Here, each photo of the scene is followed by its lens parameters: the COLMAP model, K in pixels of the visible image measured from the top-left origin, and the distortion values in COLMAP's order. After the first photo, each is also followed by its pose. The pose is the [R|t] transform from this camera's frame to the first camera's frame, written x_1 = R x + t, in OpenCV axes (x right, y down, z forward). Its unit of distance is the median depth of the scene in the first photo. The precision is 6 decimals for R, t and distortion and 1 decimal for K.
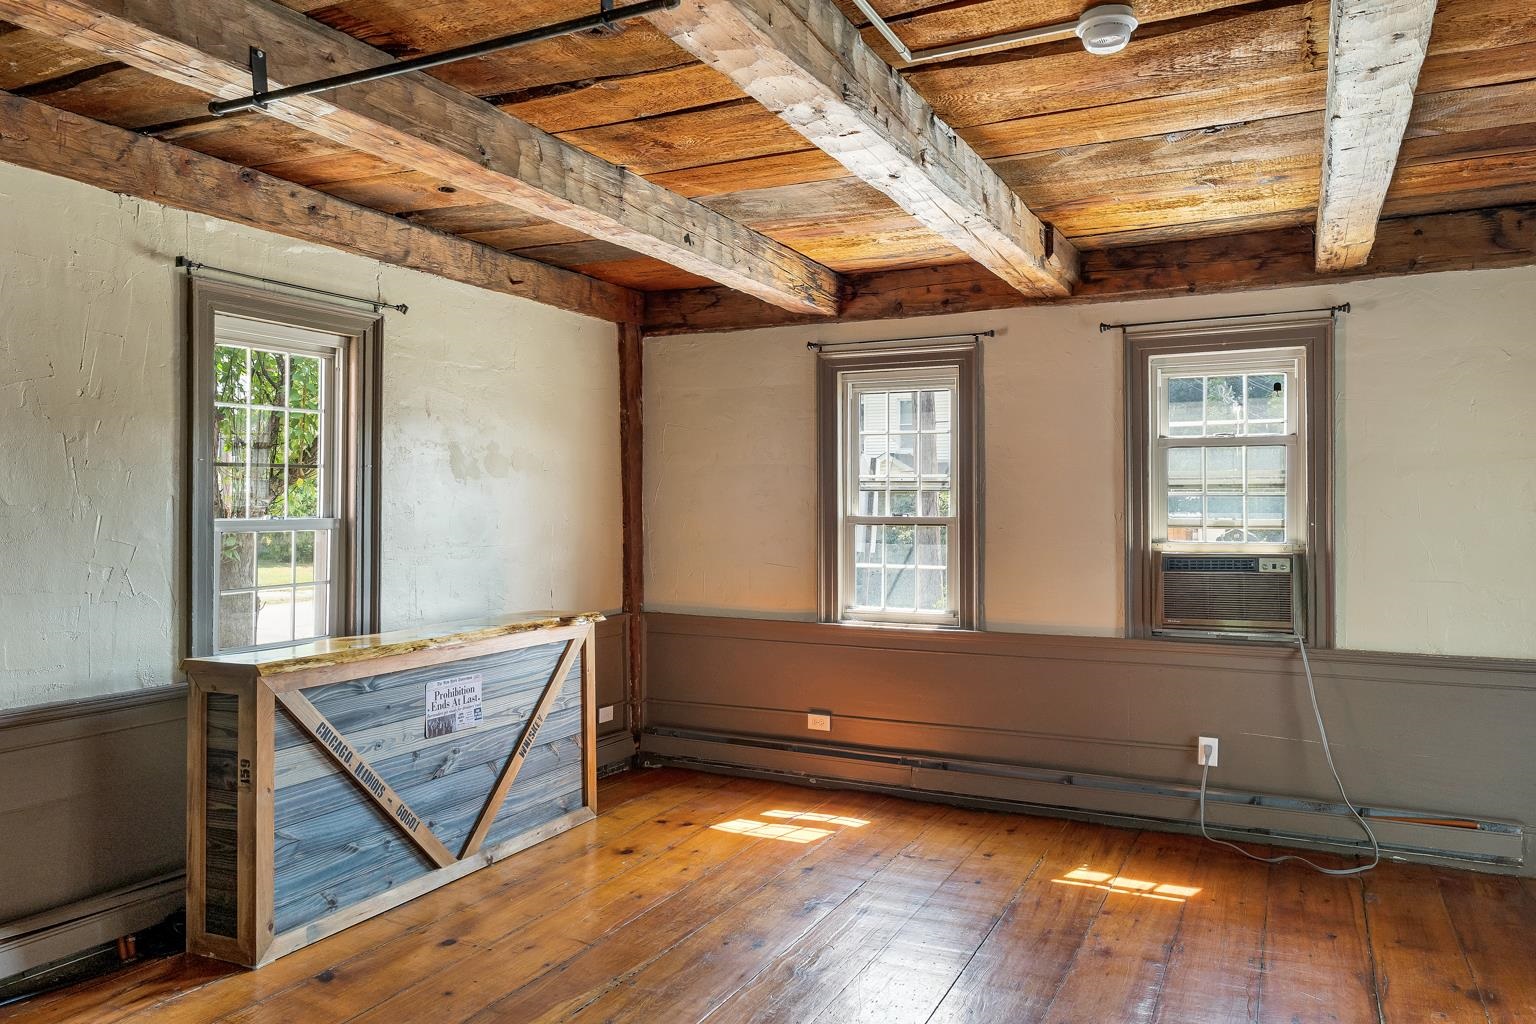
lens RADIAL K [[1083.9, 0, 765.4], [0, 1083.9, 537.7], [0, 0, 1]] dist [-0.003393, 0.001744]
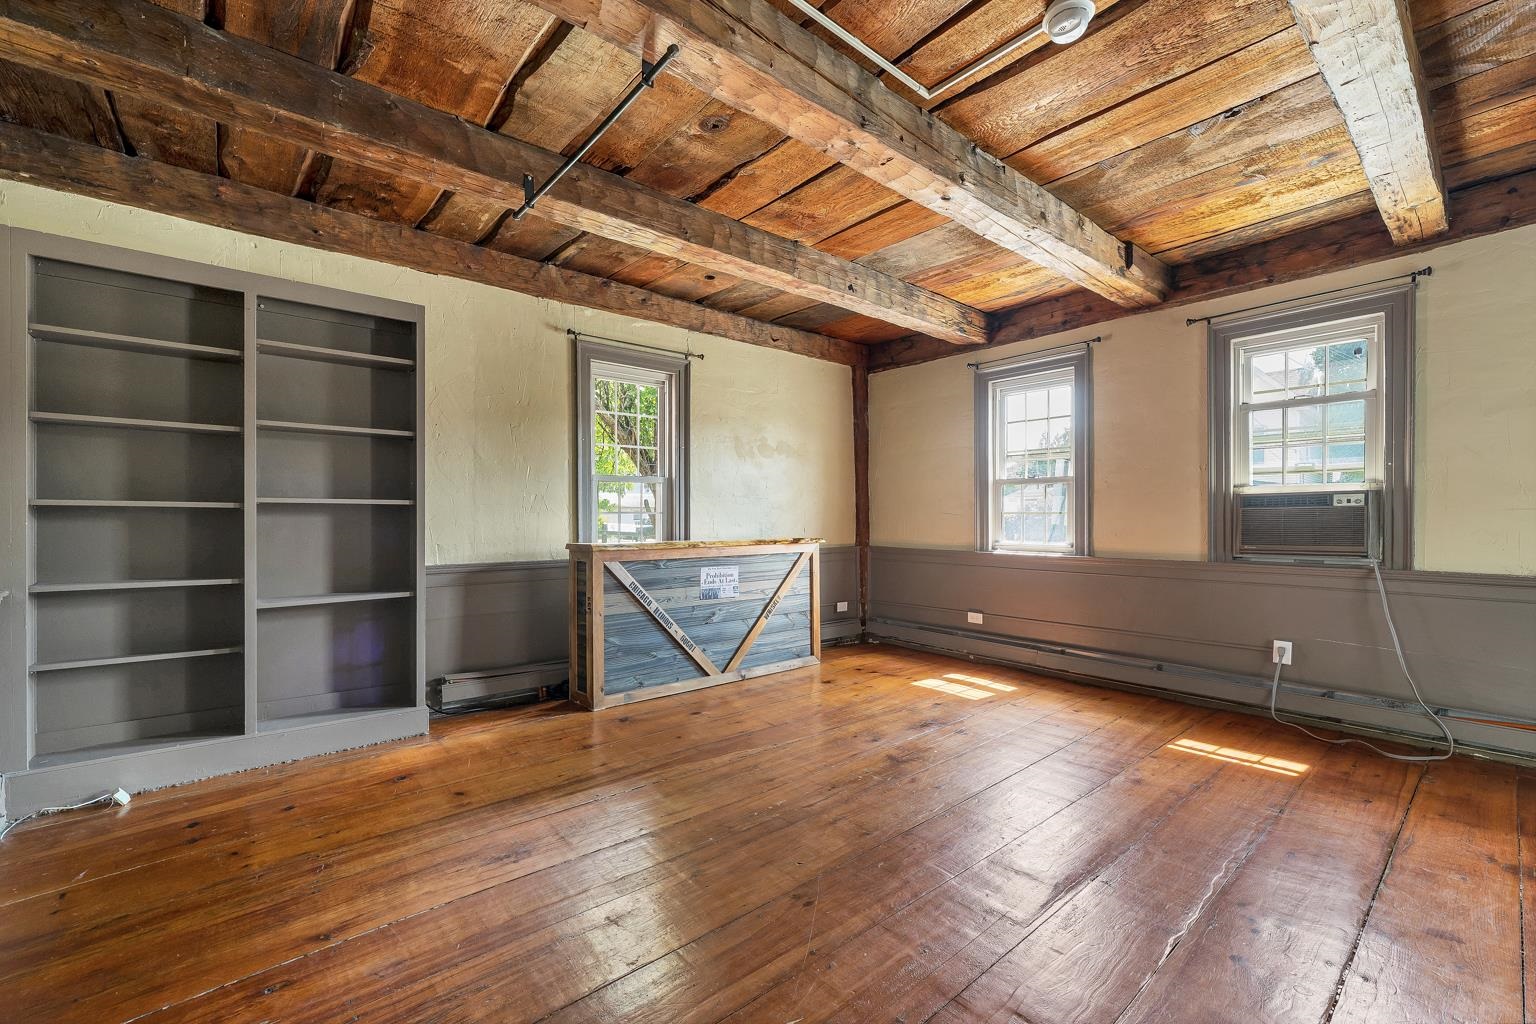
lens RADIAL K [[634.9, 0, 744.6], [0, 634.9, 536.5], [0, 0, 1]] dist [-0.000802, -0.000606]
pose [[0.916272, 0.012530, -0.400360, 0.141420], [-0.007824, 0.999880, 0.013387, 0.063651], [0.400480, -0.009134, 0.916260, 0.088973]]
